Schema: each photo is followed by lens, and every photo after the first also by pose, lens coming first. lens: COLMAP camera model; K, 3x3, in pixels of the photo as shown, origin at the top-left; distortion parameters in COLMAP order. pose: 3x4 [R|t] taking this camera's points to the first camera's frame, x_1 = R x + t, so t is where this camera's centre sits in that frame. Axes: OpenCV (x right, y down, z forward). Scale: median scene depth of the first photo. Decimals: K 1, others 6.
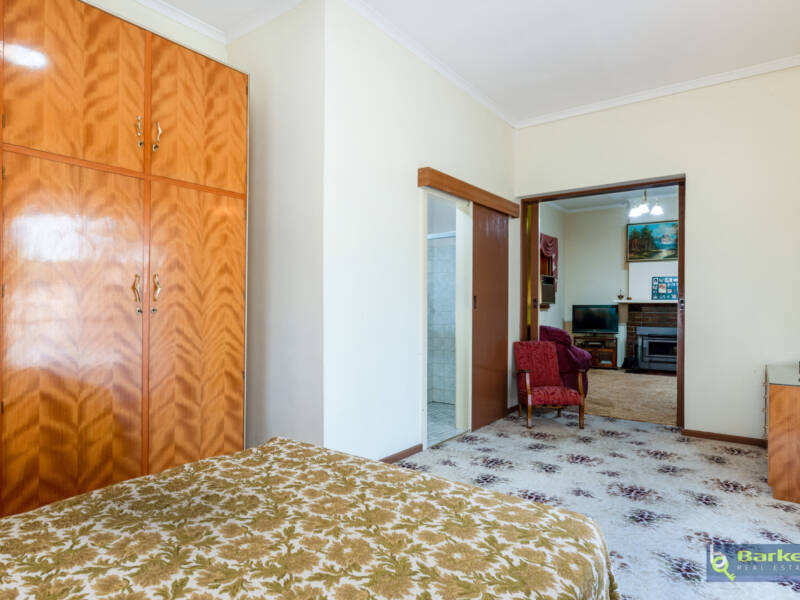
lens RADIAL K [[475.5, 0, 400.0], [0, 475.5, 300.0], [0, 0, 1]] dist [-0.002113, -0.000645]
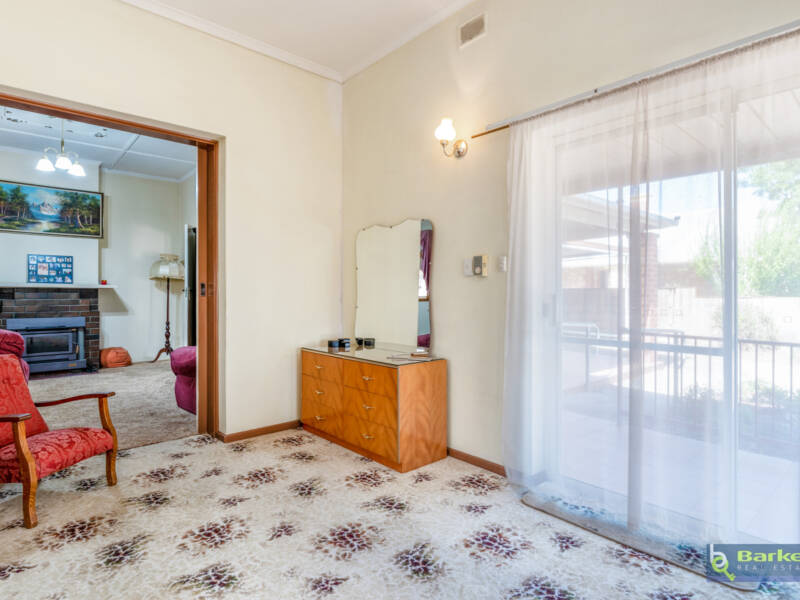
lens RADIAL K [[451.2, 0, 398.1], [0, 451.2, 287.1], [0, 0, 1]] dist [0.001363, -0.000768]
pose [[0.212543, 0.008872, 0.977111, -0.133531], [-0.012871, 0.999897, -0.006279, 0.006081], [-0.977067, -0.011242, 0.212635, 0.531601]]
